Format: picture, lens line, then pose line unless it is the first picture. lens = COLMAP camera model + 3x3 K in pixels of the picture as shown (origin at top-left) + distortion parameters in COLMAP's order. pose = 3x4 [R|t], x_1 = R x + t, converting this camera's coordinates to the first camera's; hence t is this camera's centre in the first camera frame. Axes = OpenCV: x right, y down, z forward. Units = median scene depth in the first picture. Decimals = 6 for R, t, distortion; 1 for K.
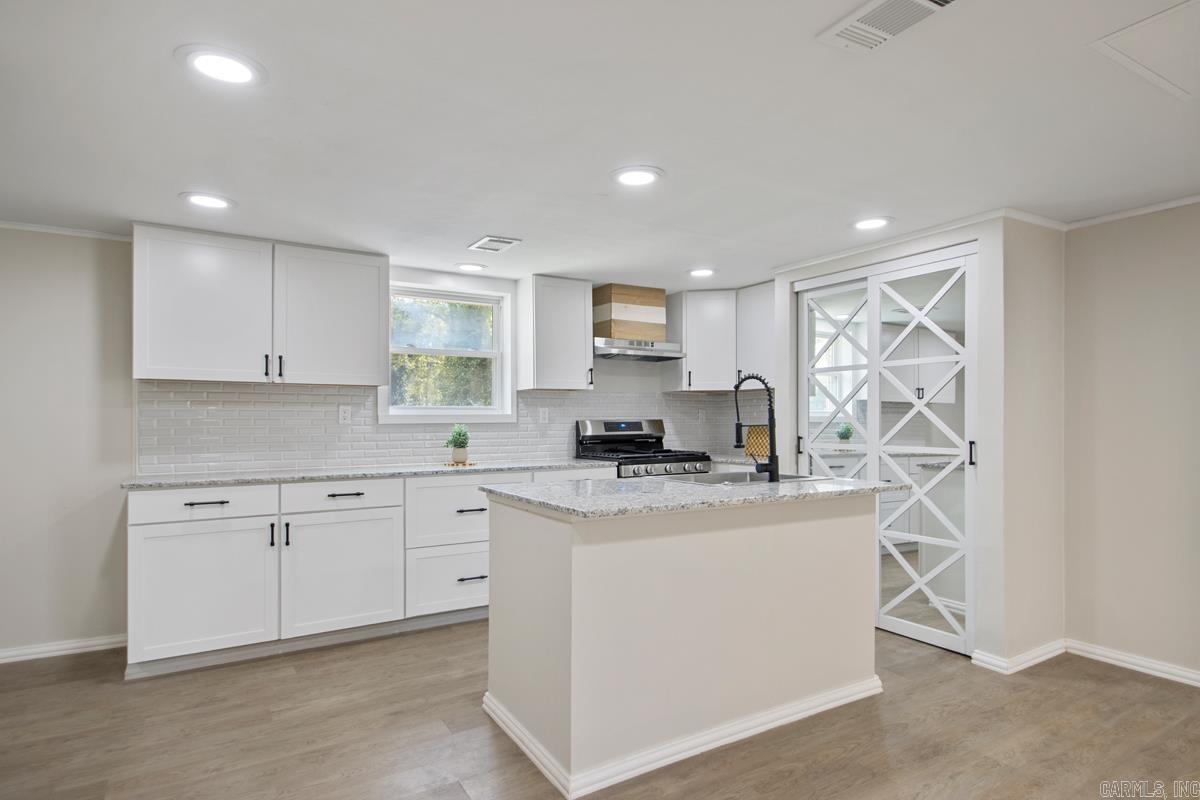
lens RADIAL K [[653.4, 0, 613.2], [0, 653.4, 420.4], [0, 0, 1]] dist [0.014548, -0.003197]
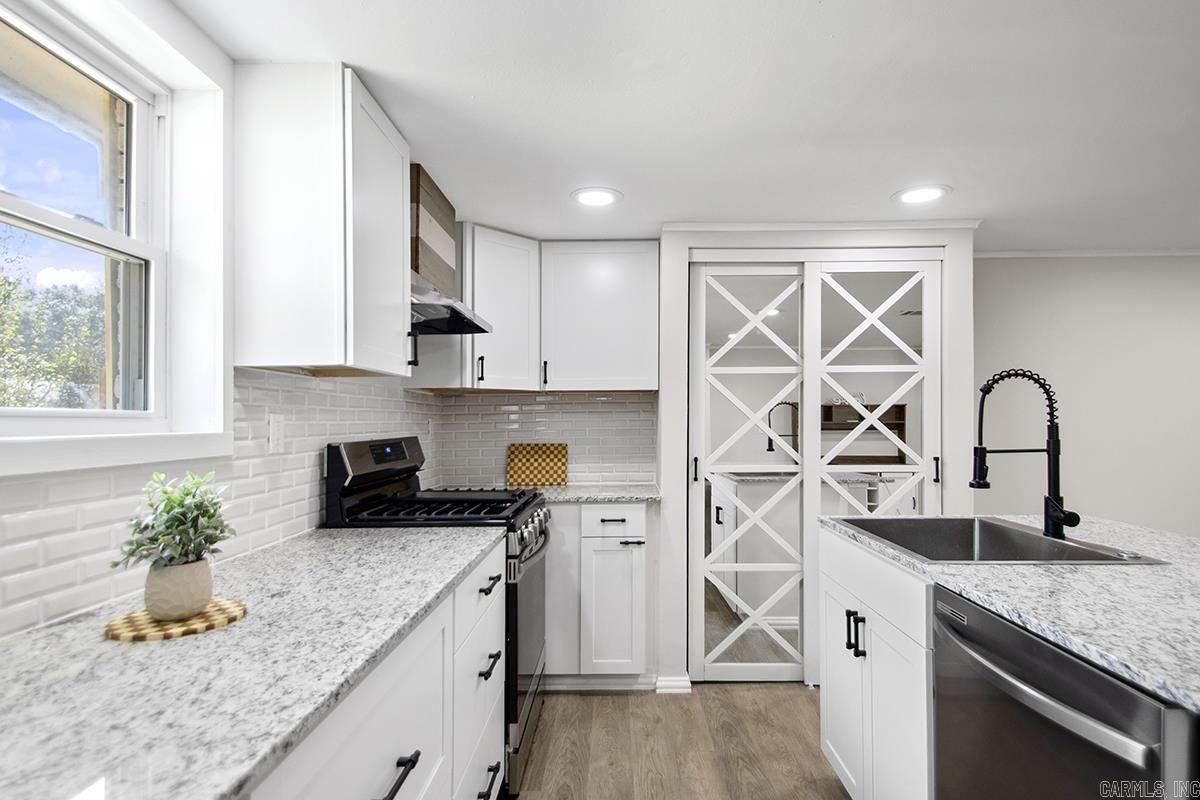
lens RADIAL K [[613.7, 0, 599.2], [0, 613.7, 404.4], [0, 0, 1]] dist [0.004302, 0.000383]
pose [[0.535716, 0.023380, 0.844074, -0.360932], [0.003506, 0.999546, -0.029911, -0.015546], [-0.844391, 0.018984, 0.535391, 0.723868]]
